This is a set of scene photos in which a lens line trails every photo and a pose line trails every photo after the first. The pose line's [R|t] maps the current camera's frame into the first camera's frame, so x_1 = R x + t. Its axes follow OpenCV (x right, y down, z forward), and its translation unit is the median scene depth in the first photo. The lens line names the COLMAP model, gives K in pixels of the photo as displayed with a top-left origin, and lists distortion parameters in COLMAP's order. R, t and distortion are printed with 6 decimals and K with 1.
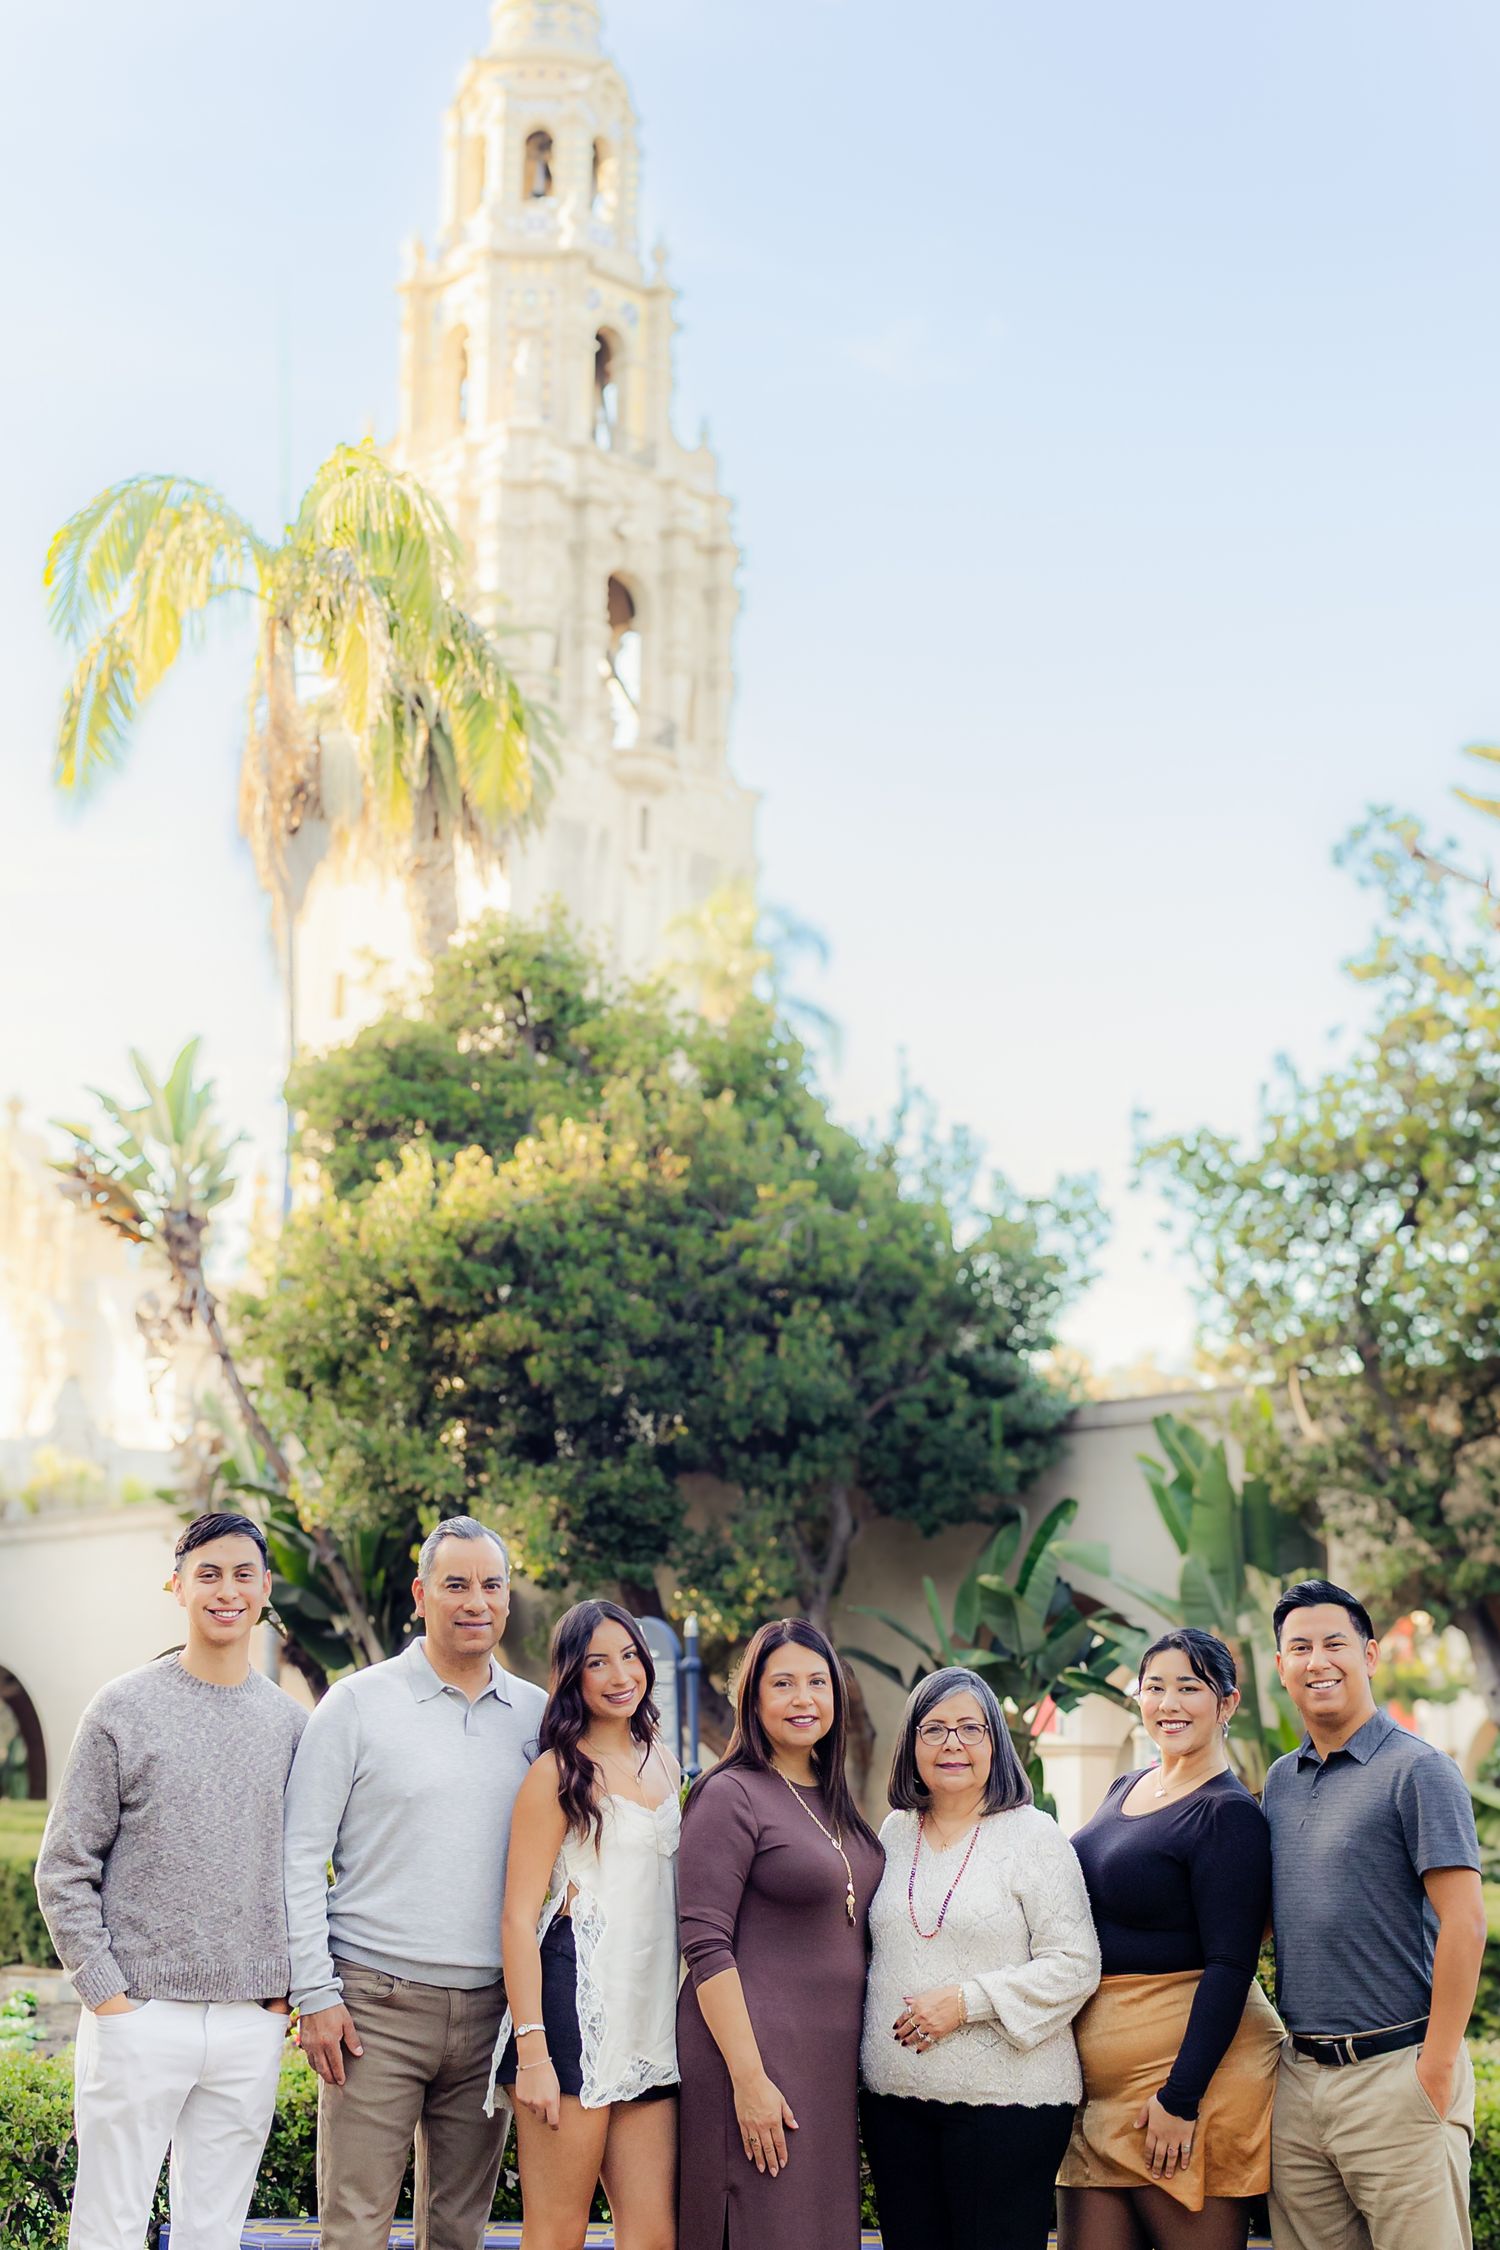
lens RADIAL K [[3419.5, 0, 752.2], [0, 3419.5, 1107.4], [0, 0, 1]] dist [0.172245, -0.641578]
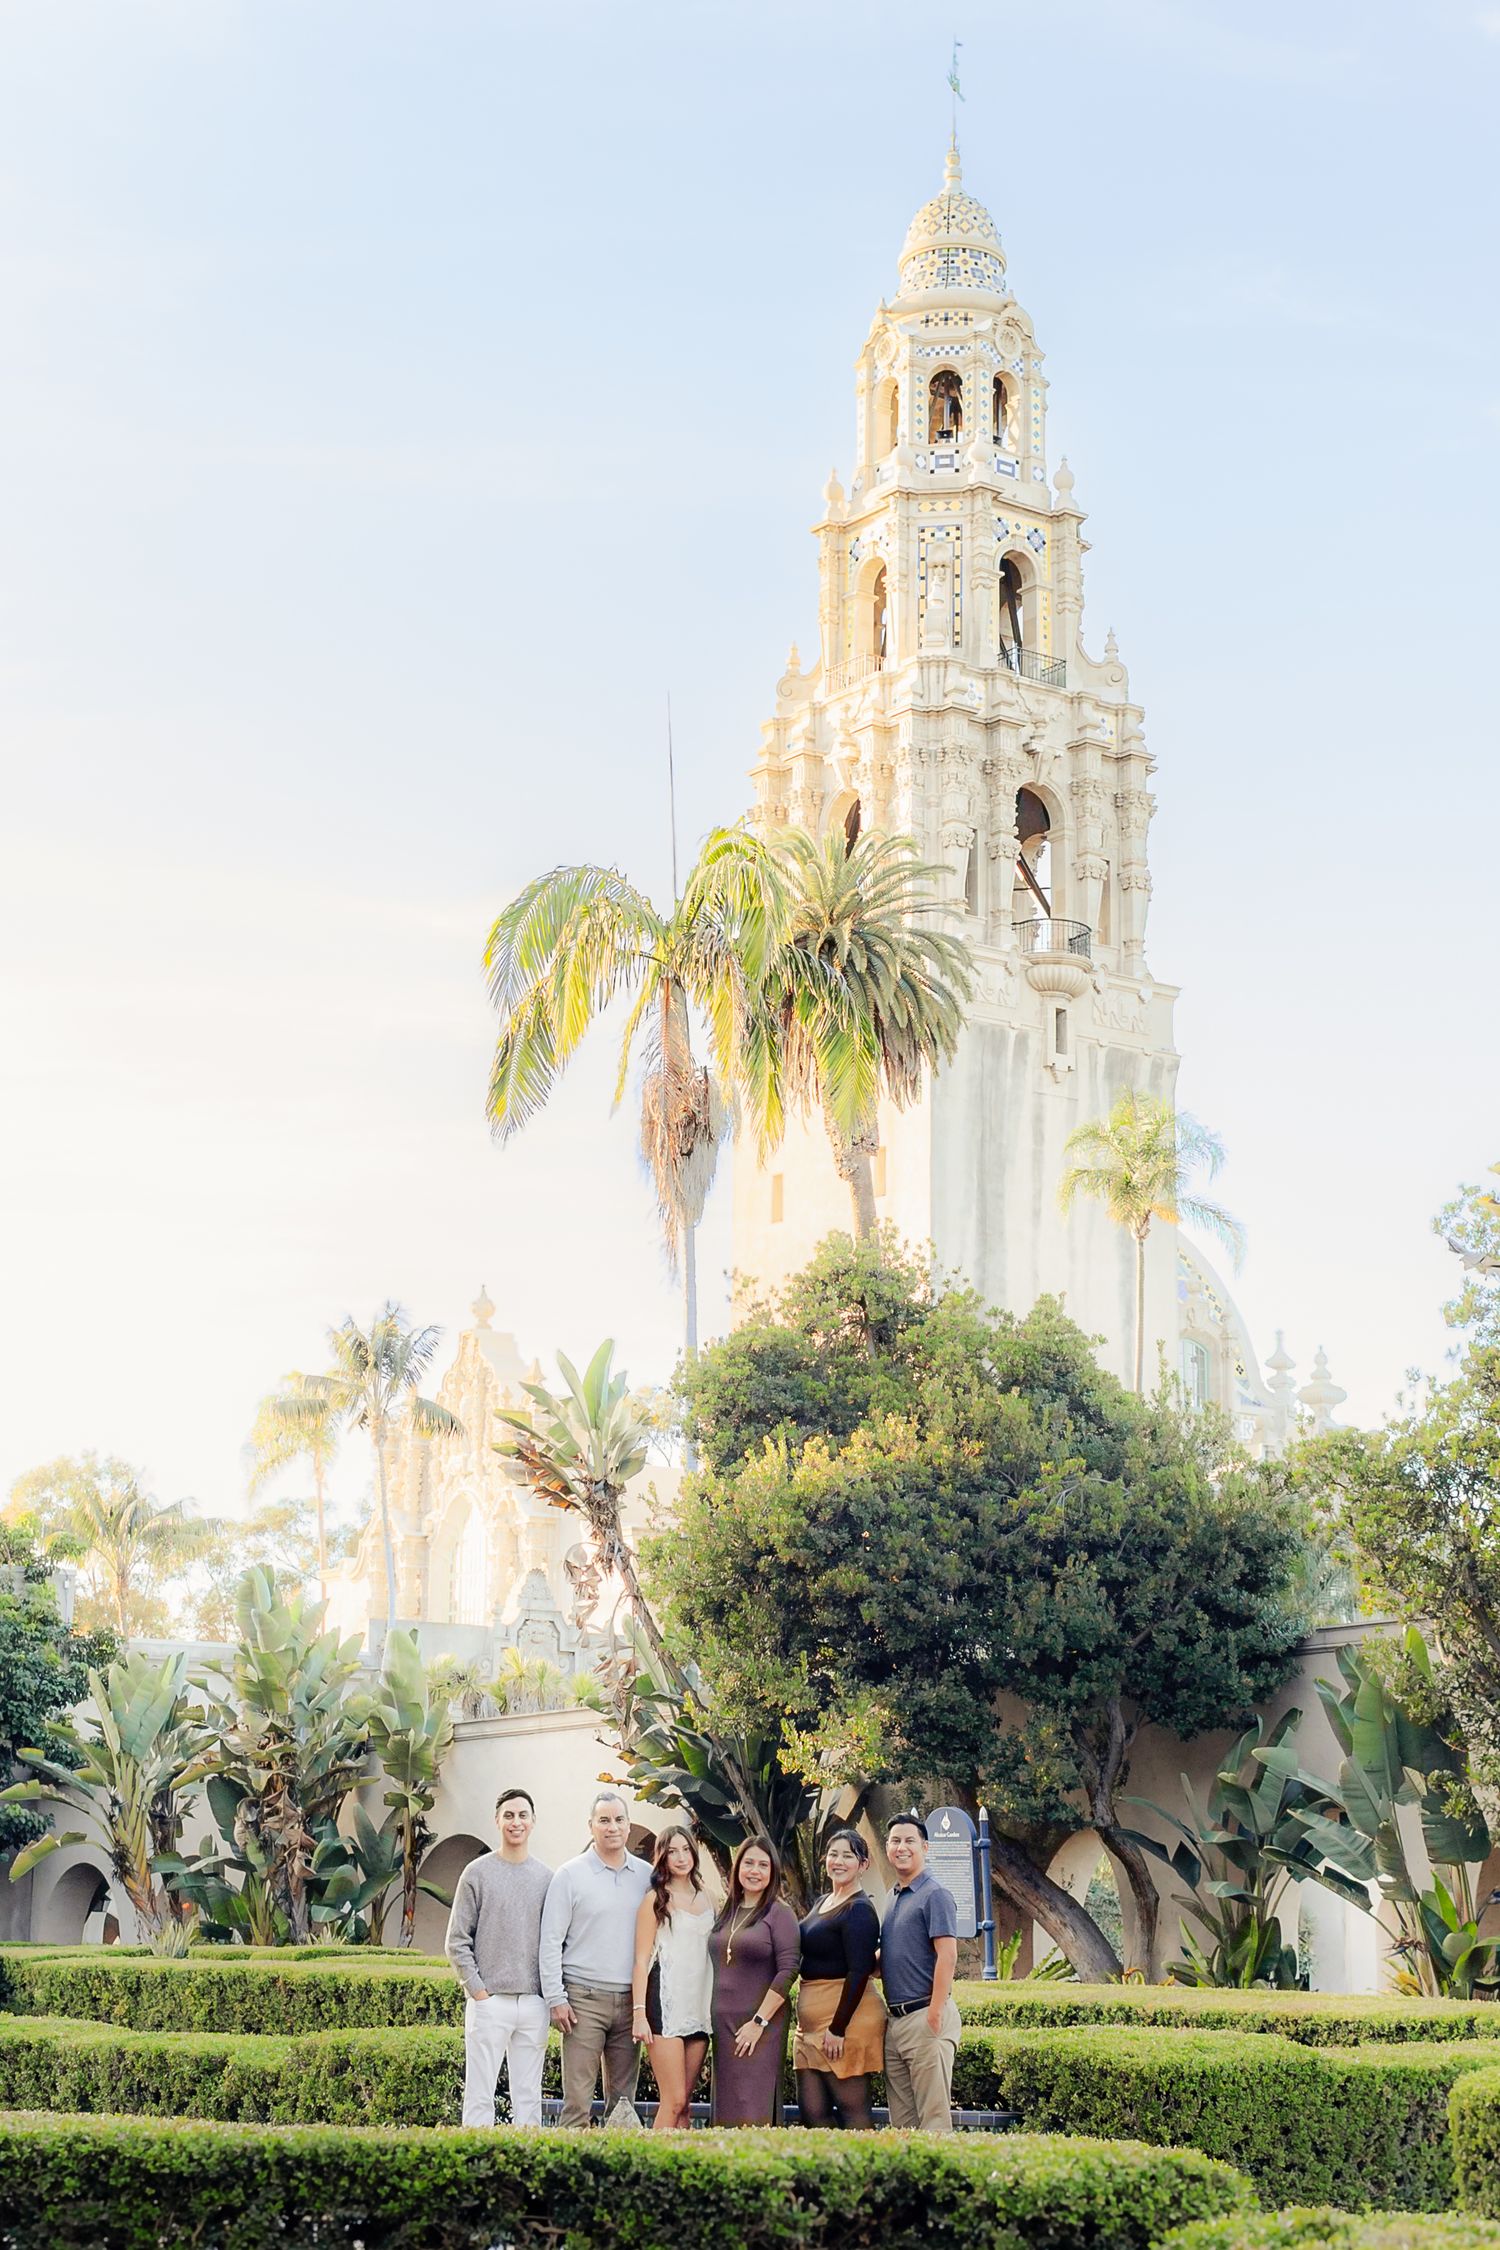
lens RADIAL K [[3489.4, 0, 701.0], [0, 3489.4, 1158.9], [0, 0, 1]] dist [0.161154, -0.557671]
pose [[0.988363, -0.033394, -0.148403, 0.073943], [0.029046, 0.999086, -0.031374, -0.052603], [0.149315, 0.026699, 0.988429, -0.306020]]
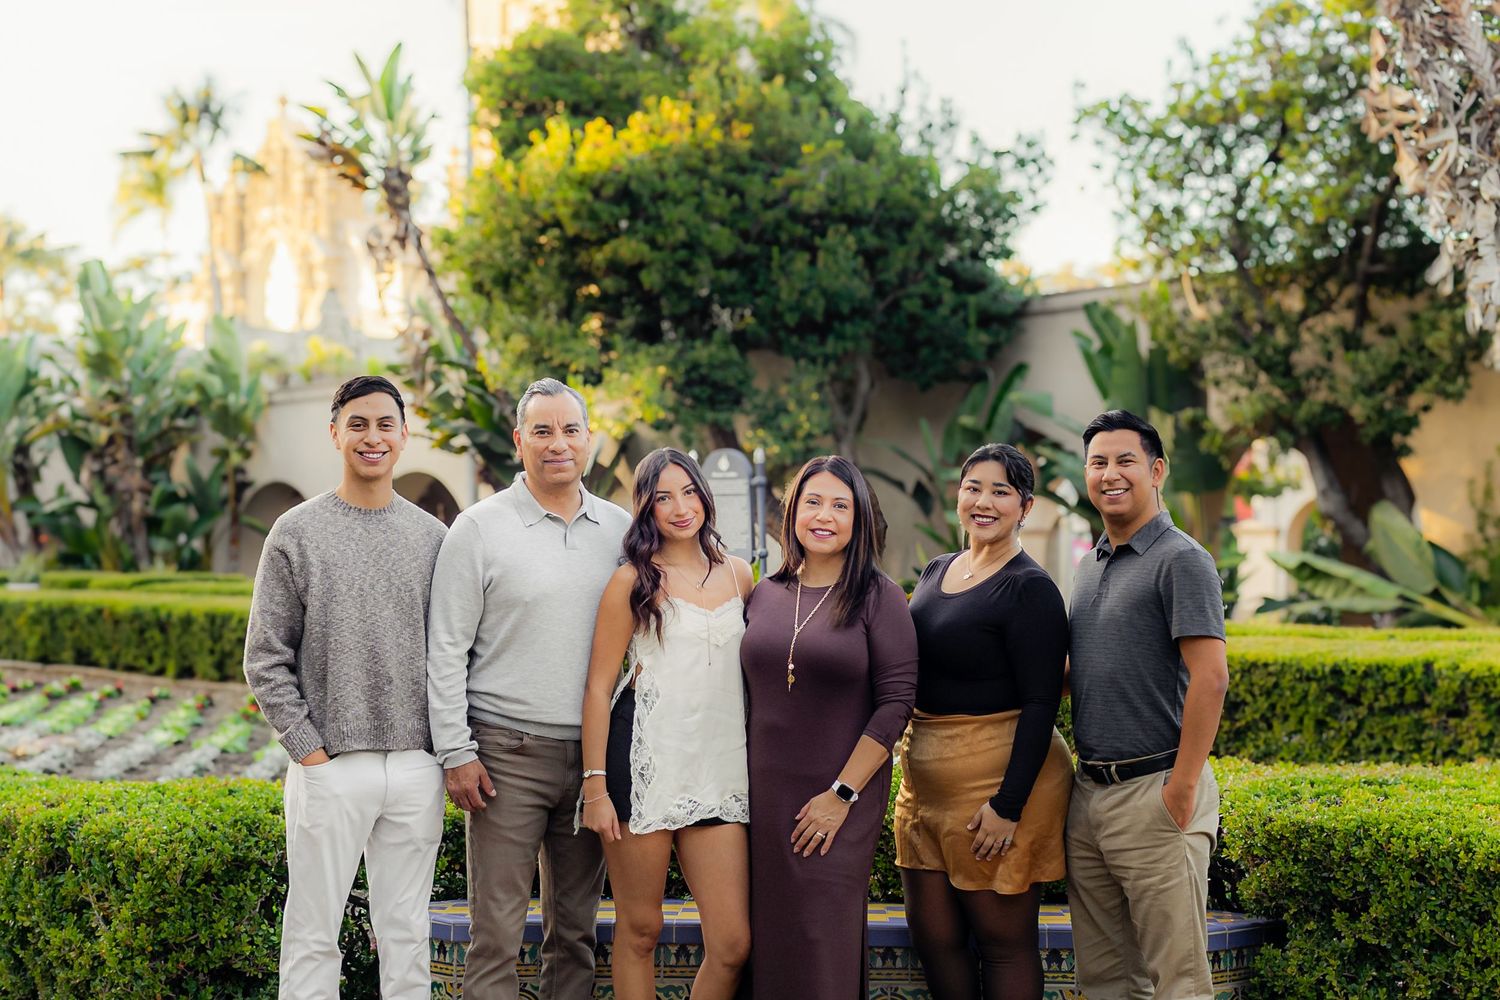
lens RADIAL K [[2326.3, 0, 749.6], [0, 2326.3, 507.1], [0, 0, 1]] dist [0.161154, -0.557671]
pose [[0.999693, -0.012870, -0.021169, -0.001428], [0.016327, 0.984924, 0.172214, 0.004139], [0.018634, -0.172507, 0.984832, 0.032390]]
